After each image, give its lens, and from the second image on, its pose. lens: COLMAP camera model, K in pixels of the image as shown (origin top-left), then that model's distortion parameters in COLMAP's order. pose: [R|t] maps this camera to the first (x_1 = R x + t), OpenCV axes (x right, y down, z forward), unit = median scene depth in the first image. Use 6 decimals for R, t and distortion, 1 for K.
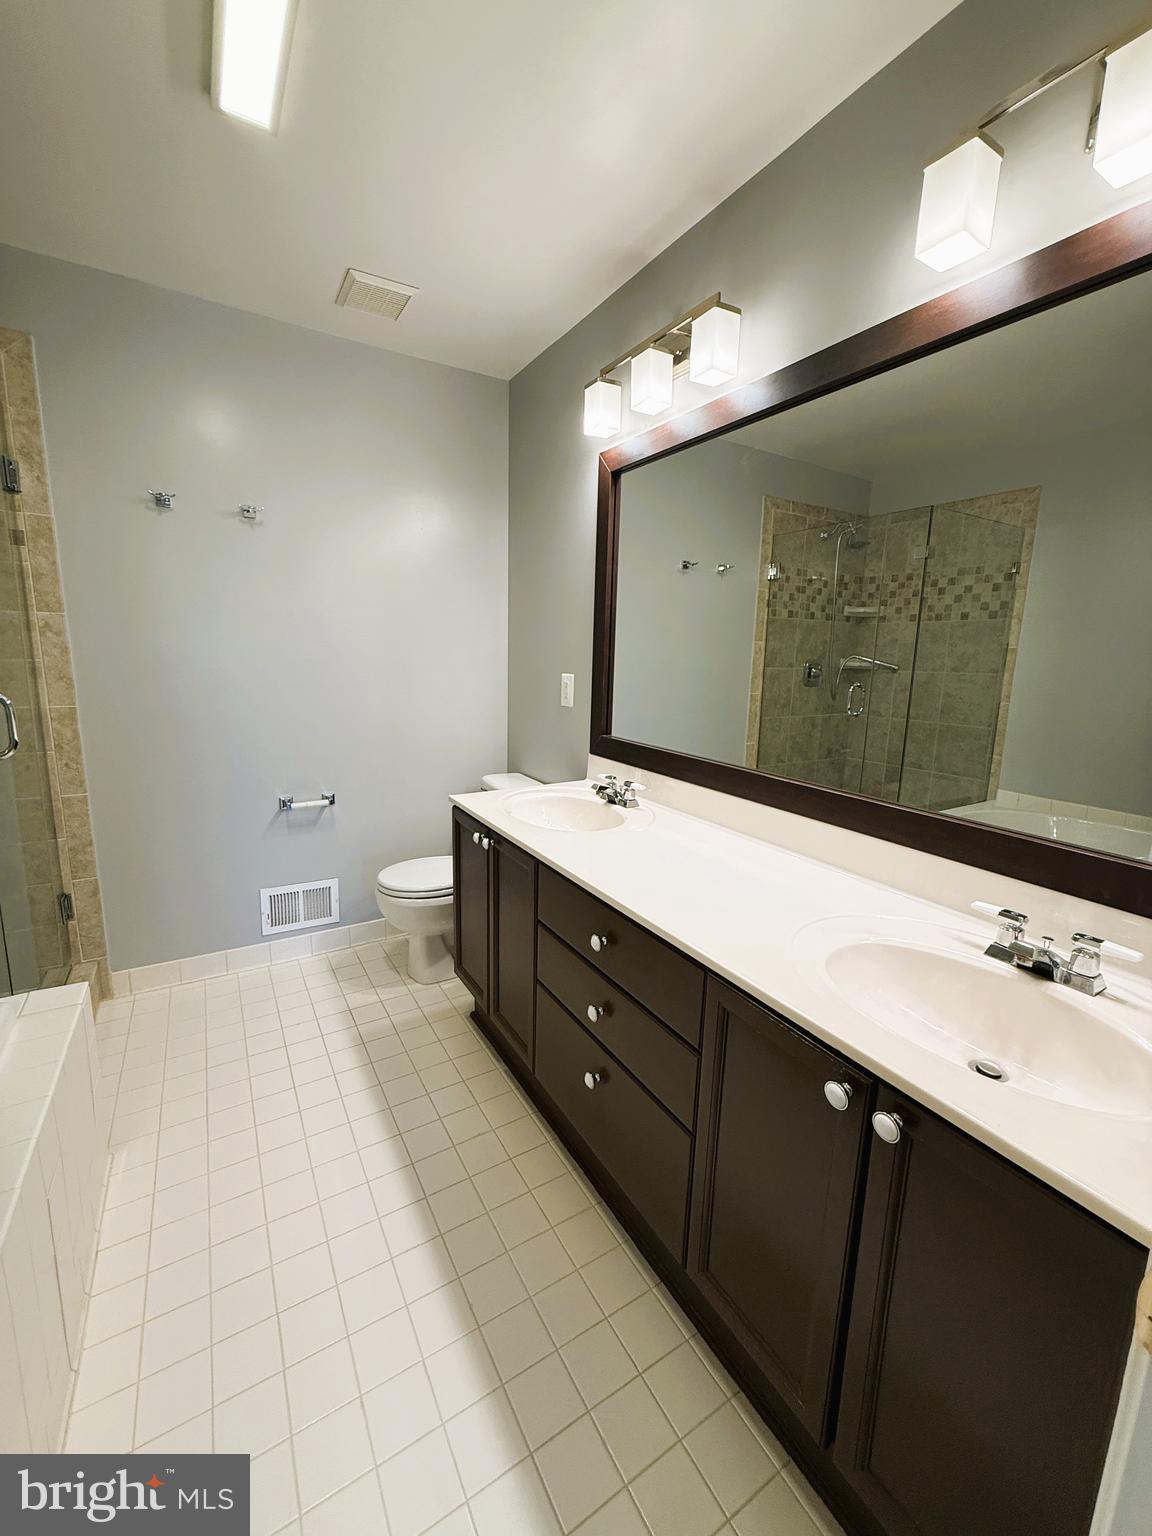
lens RADIAL K [[612.5, 0, 576.0], [0, 612.5, 768.0], [0, 0, 1]] dist [-0.000320, 0.000016]
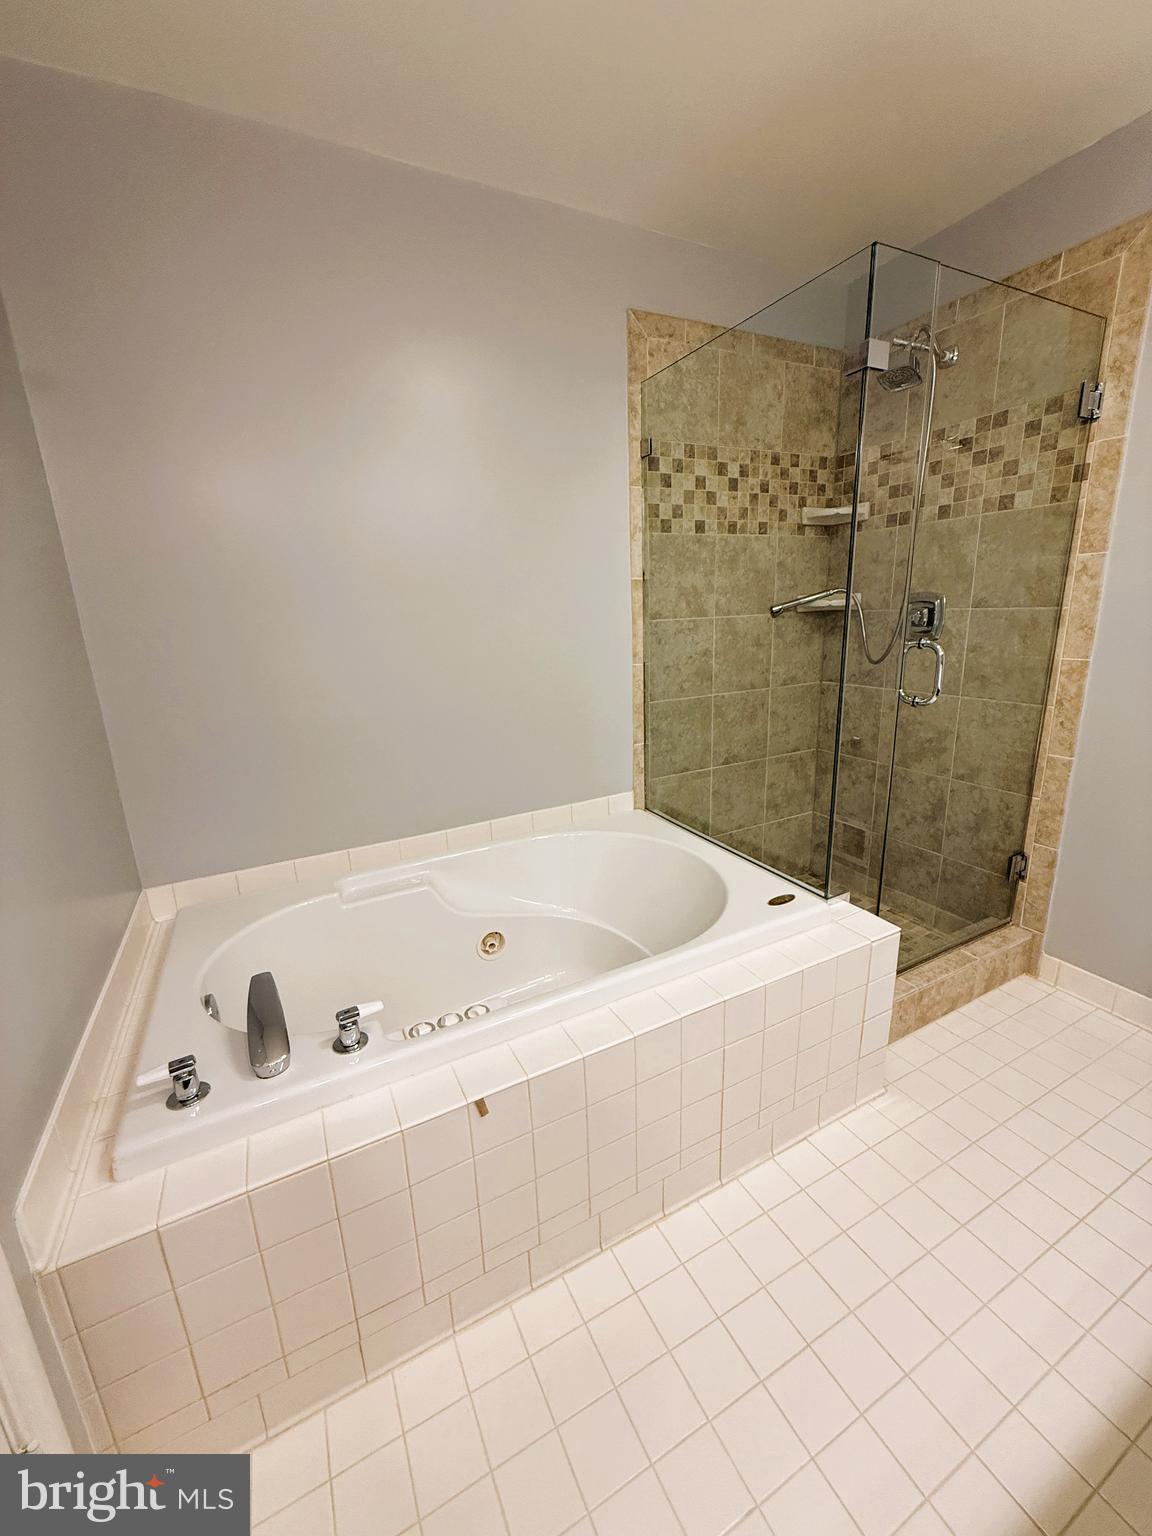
lens RADIAL K [[612.5, 0, 576.0], [0, 612.5, 768.0], [0, 0, 1]] dist [-0.000320, 0.000016]
pose [[-0.057295, 0.233181, -0.970744, 0.121324], [-0.152232, 0.958930, 0.239329, -0.050436], [0.986683, 0.161491, -0.019444, 0.312980]]
